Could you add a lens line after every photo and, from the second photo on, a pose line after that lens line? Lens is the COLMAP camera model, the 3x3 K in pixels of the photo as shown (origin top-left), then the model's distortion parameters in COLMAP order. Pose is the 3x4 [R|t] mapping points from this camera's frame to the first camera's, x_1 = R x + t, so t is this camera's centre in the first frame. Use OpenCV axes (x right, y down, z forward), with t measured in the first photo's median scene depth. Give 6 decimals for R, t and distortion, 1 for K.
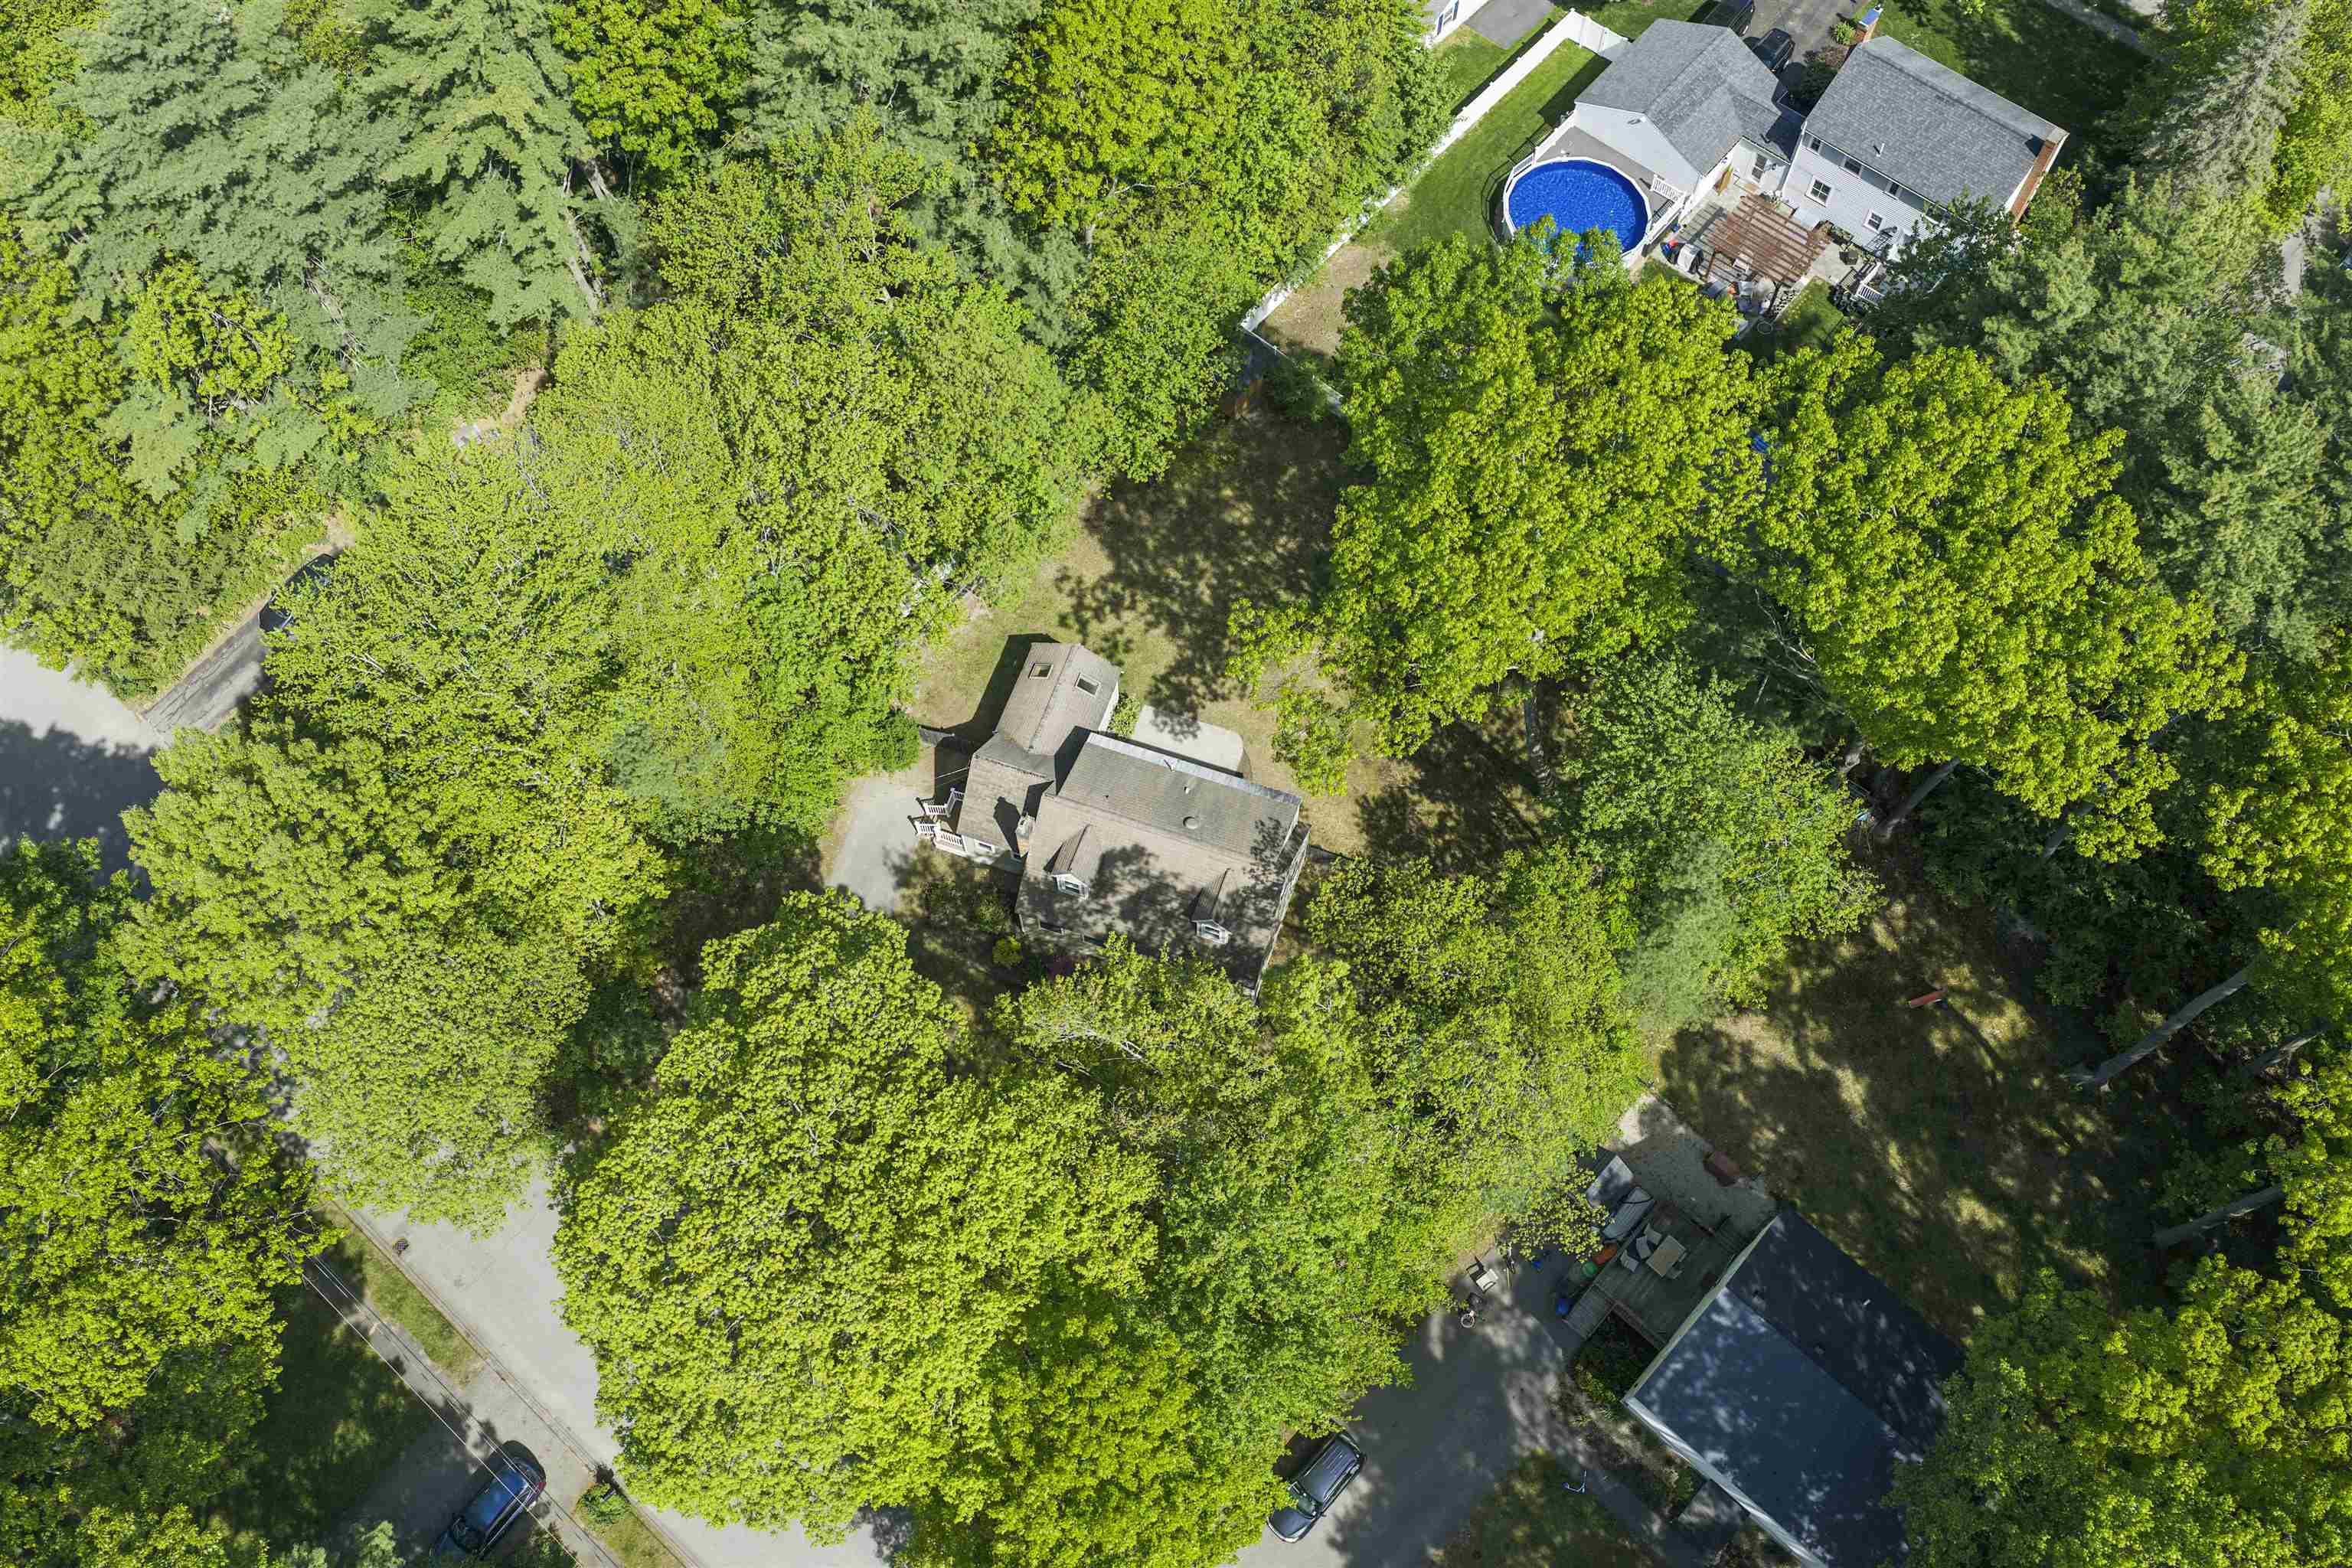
lens RADIAL K [[1955.8, 0, 1172.5], [0, 1955.8, 790.6], [0, 0, 1]] dist [0.036428, -0.004105]
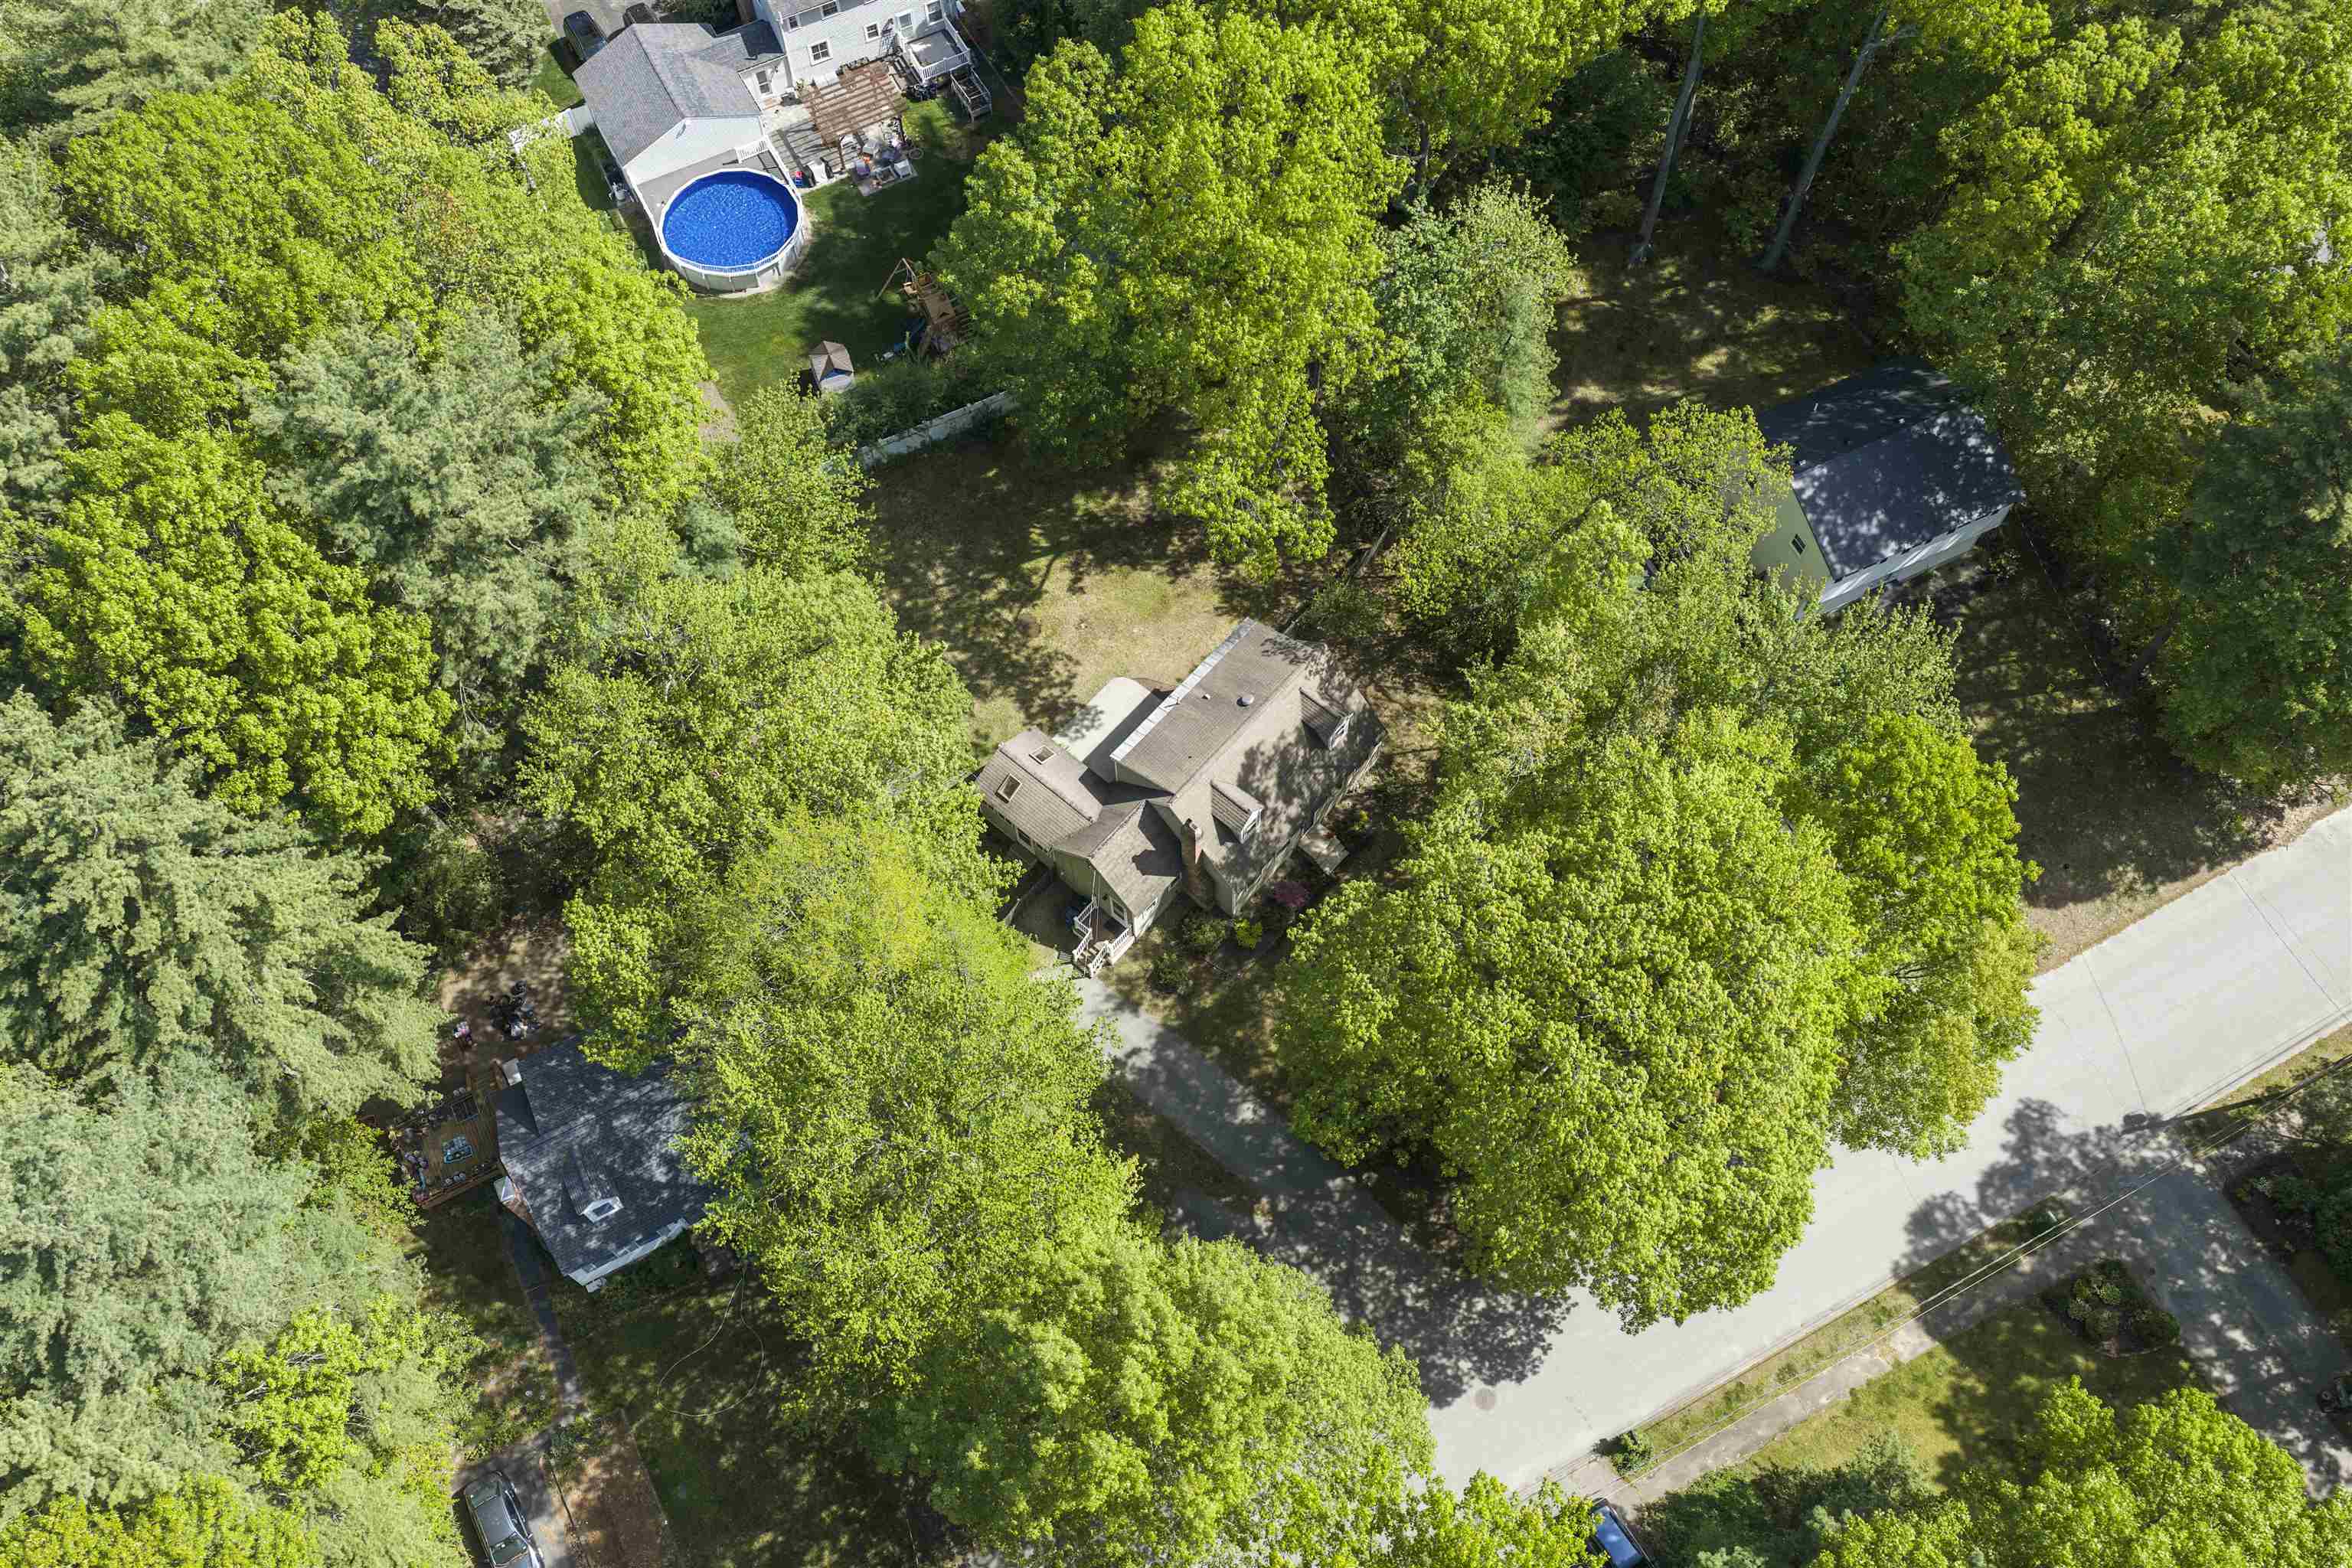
lens RADIAL K [[1951.3, 0, 1209.3], [0, 1951.3, 782.5], [0, 0, 1]] dist [0.047718, 0.000608]
pose [[0.366869, -0.829407, 0.421297, -0.454385], [0.835318, 0.493033, 0.243233, -0.222980], [-0.409452, 0.262682, 0.873697, 0.077710]]
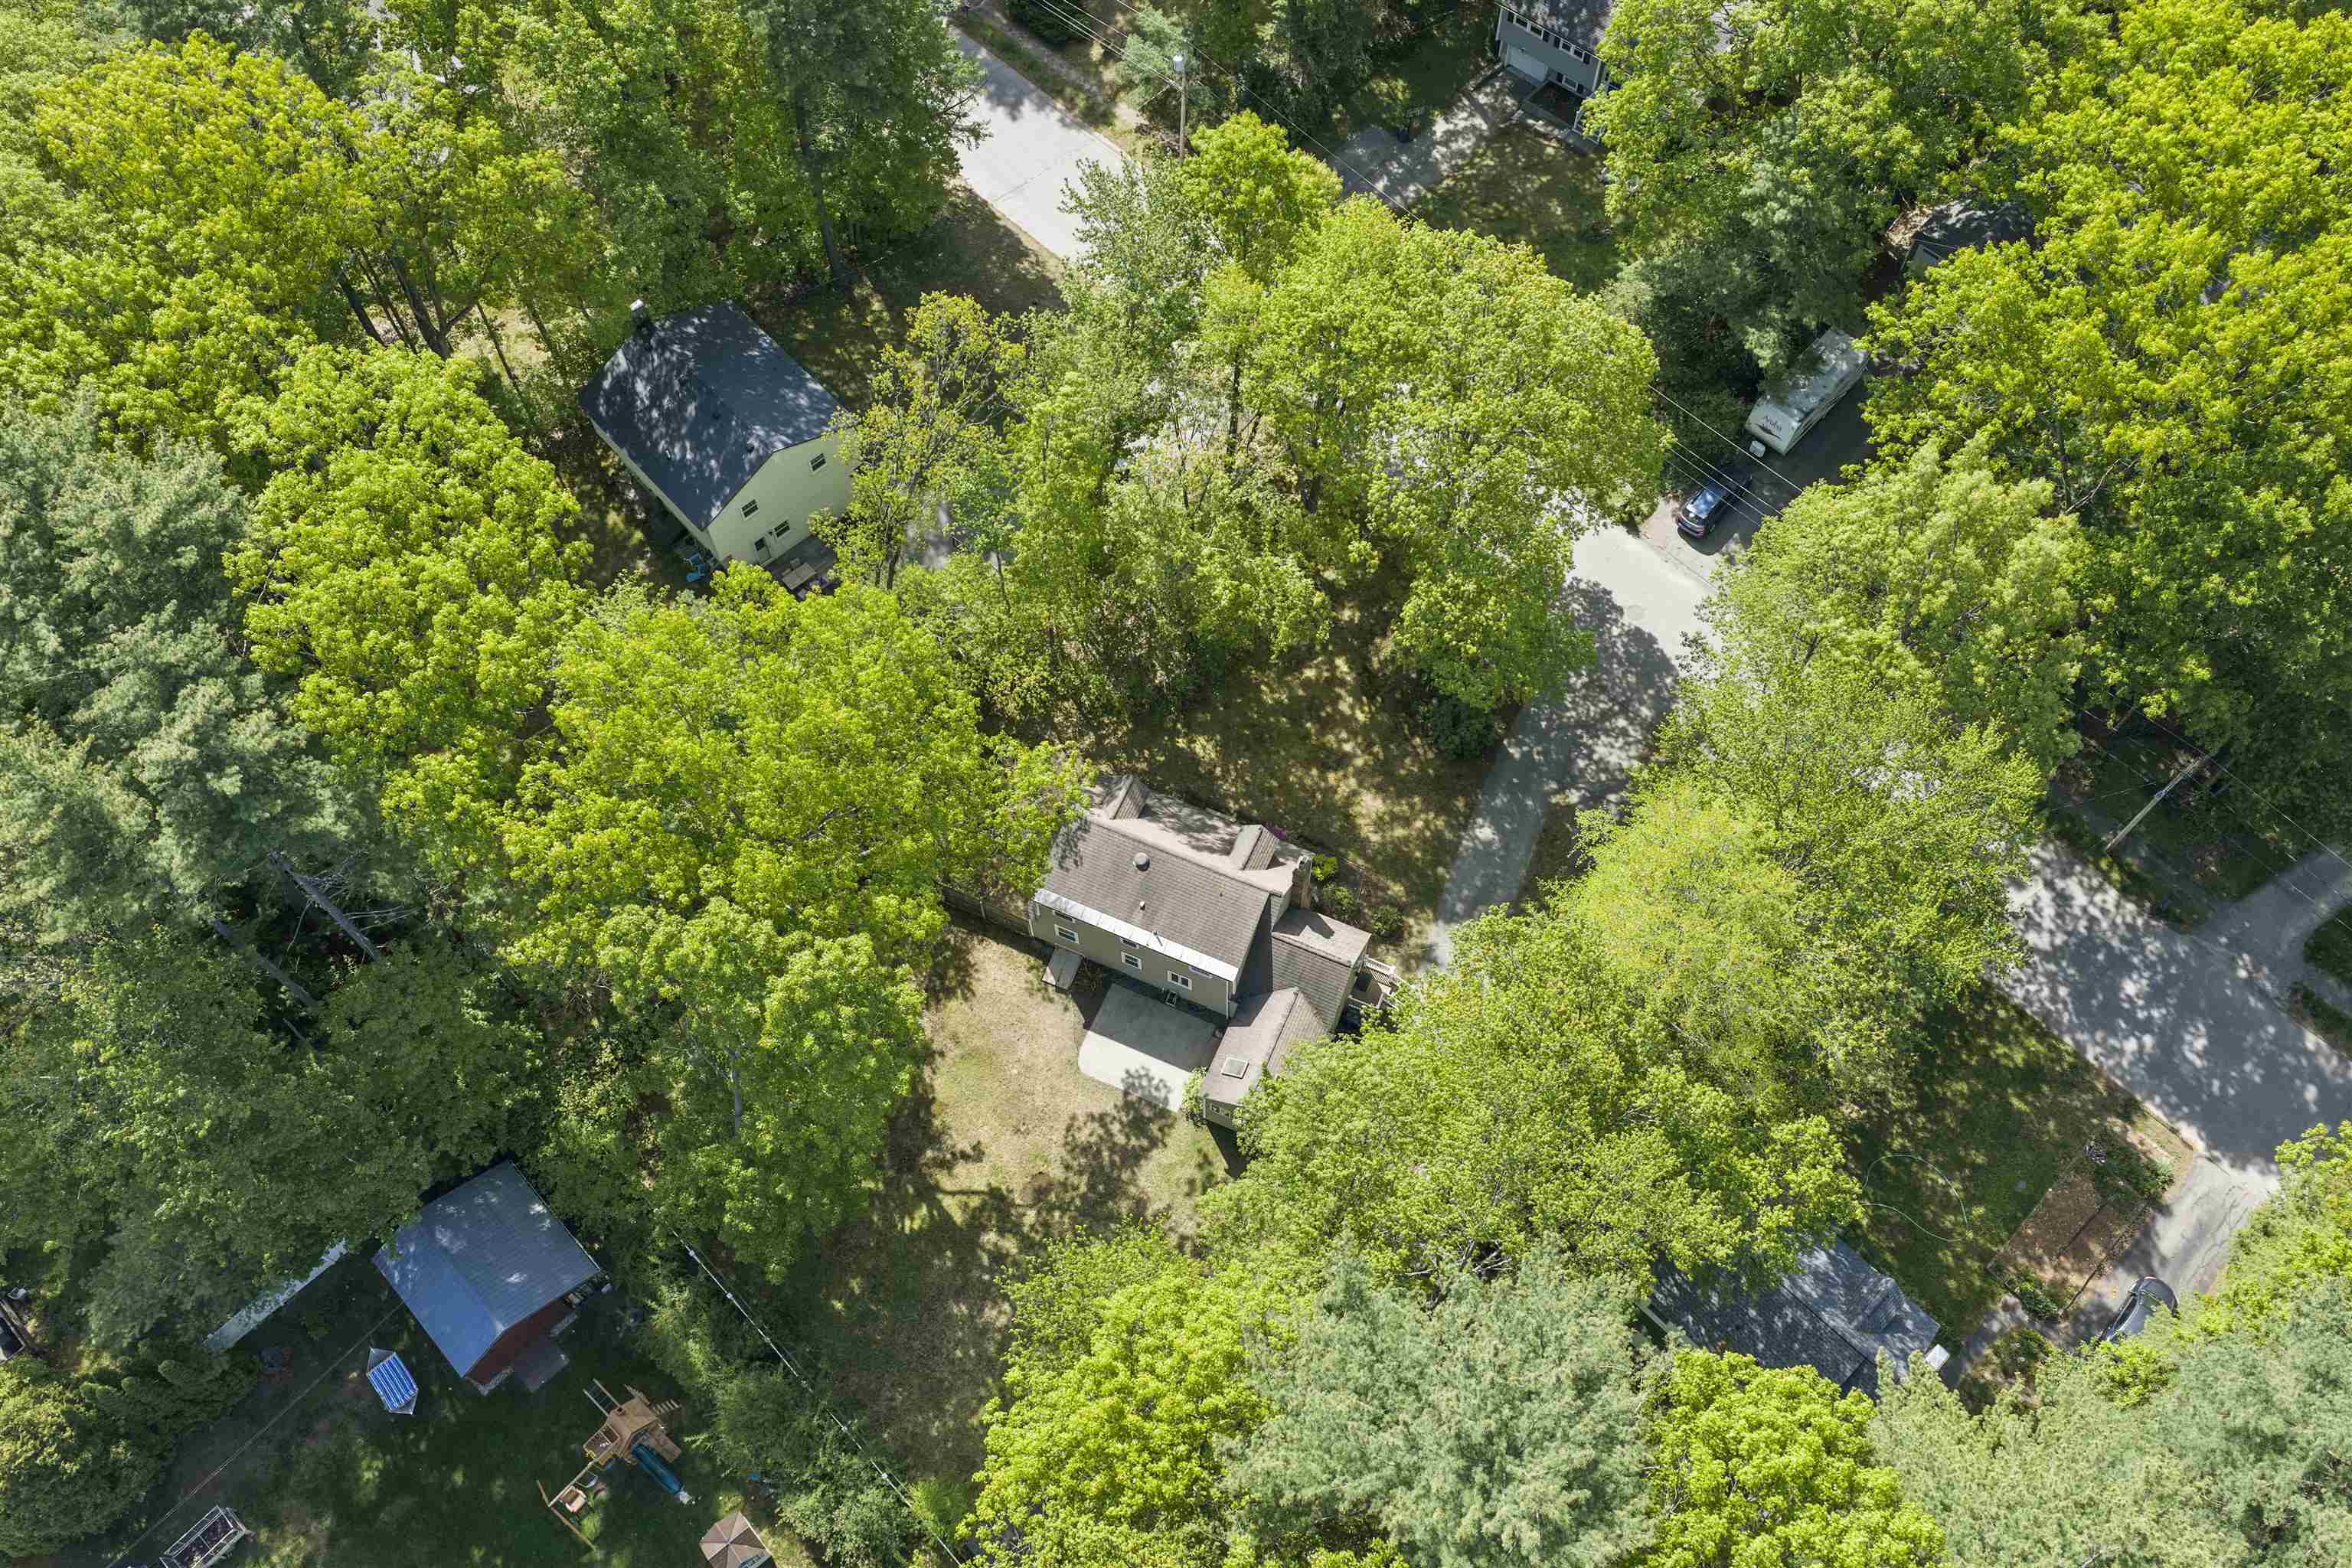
lens RADIAL K [[1955.8, 0, 1172.5], [0, 1955.8, 790.6], [0, 0, 1]] dist [0.036428, -0.004105]
pose [[-0.996582, -0.066389, 0.049155, -0.050017], [0.078762, -0.584259, 0.807737, -0.747864], [-0.024906, 0.808848, 0.587491, 0.336418]]
